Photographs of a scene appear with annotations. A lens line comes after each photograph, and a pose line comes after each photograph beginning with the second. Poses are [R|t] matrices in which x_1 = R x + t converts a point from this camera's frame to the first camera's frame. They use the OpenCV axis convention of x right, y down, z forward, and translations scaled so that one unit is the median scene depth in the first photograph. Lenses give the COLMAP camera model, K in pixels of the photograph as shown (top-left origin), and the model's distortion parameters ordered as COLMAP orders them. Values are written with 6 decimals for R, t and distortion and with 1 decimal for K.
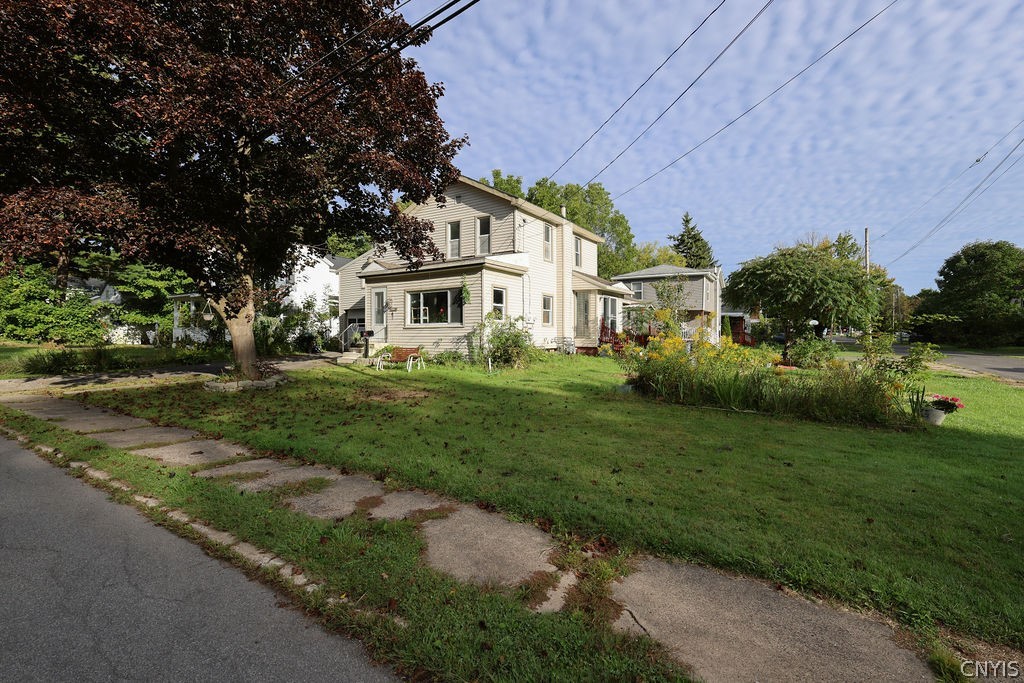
lens RADIAL K [[456.6, 0, 512.0], [0, 456.6, 341.5], [0, 0, 1]] dist [-0.000179, -0.000197]
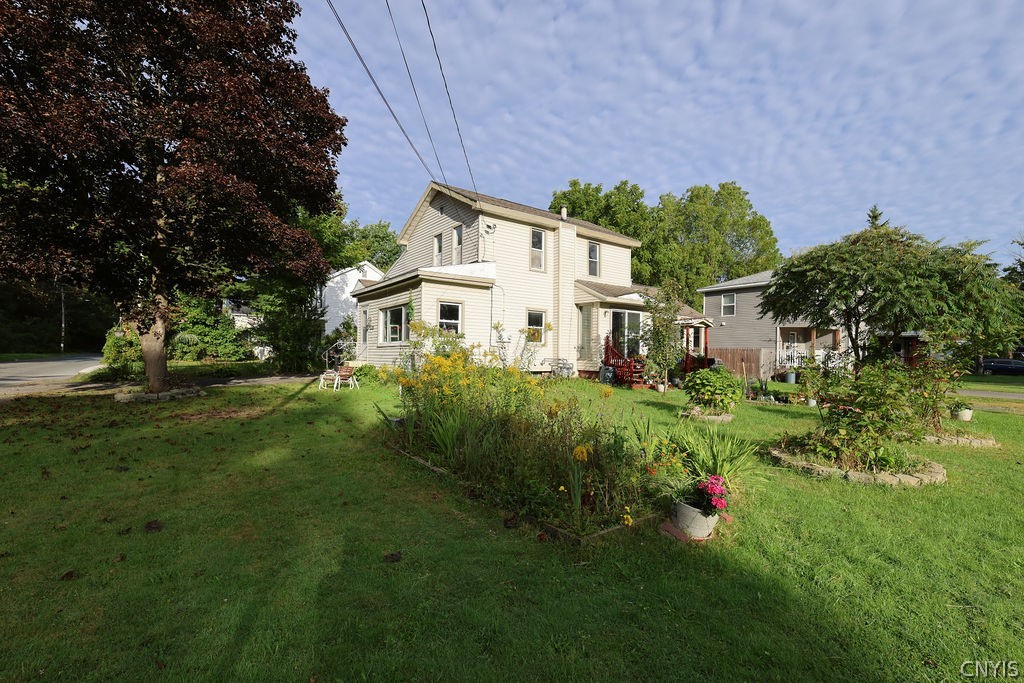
lens RADIAL K [[447.6, 0, 508.9], [0, 447.6, 338.2], [0, 0, 1]] dist [-0.000381, 0.000463]
pose [[0.933459, -0.000583, -0.358683, 0.326645], [-0.018850, 0.998537, -0.050678, -0.003591], [0.358188, 0.054067, 0.932083, 0.187863]]
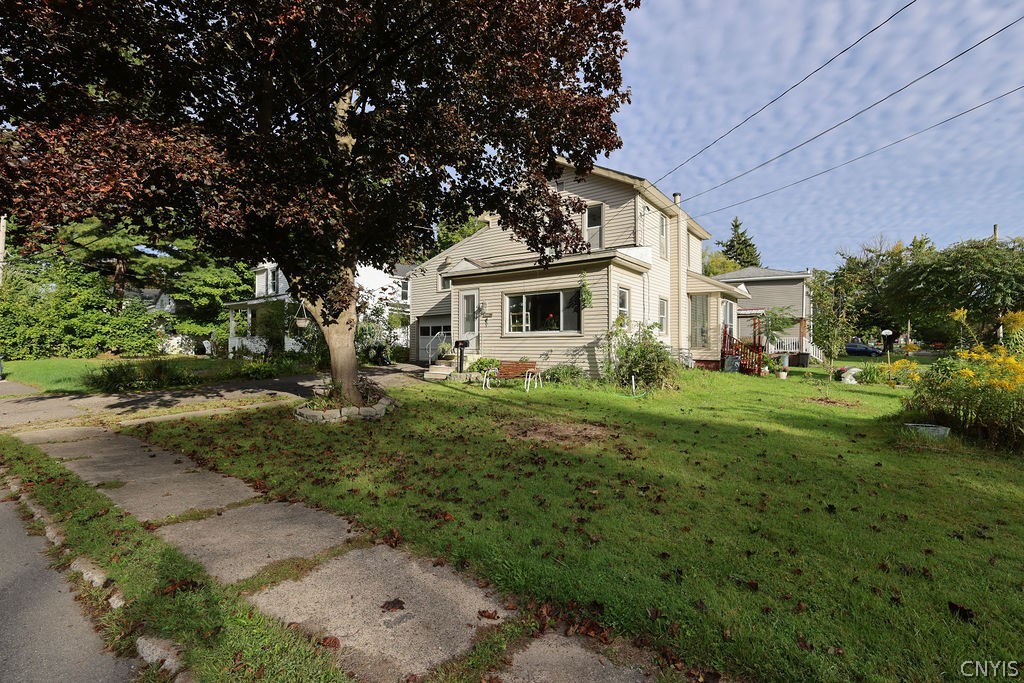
lens RADIAL K [[452.1, 0, 512.5], [0, 452.1, 348.5], [0, 0, 1]] dist [-0.009485, -0.000283]
pose [[0.998344, 0.001515, -0.057510, -0.148232], [-0.001860, 0.999981, -0.005948, -0.003505], [0.057500, 0.006045, 0.998327, 0.149620]]
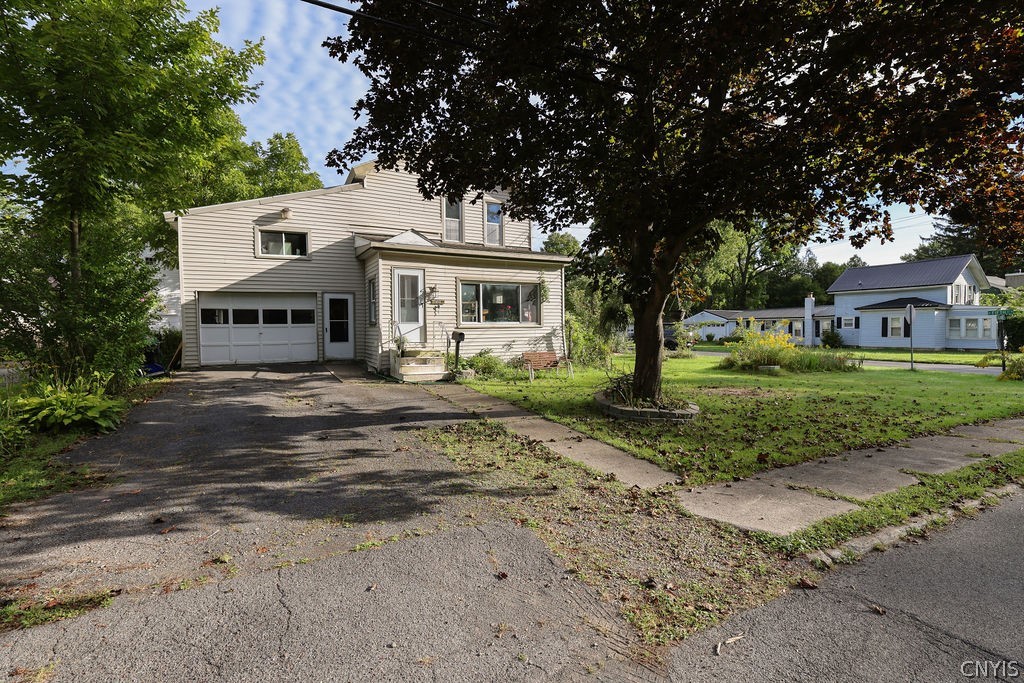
lens RADIAL K [[456.6, 0, 512.0], [0, 456.6, 341.5], [0, 0, 1]] dist [-0.000179, -0.000197]
pose [[0.506971, -0.029938, 0.861443, -0.745936], [0.014989, 0.999552, 0.025917, -0.022004], [-0.861833, -0.000227, 0.507192, 0.471102]]
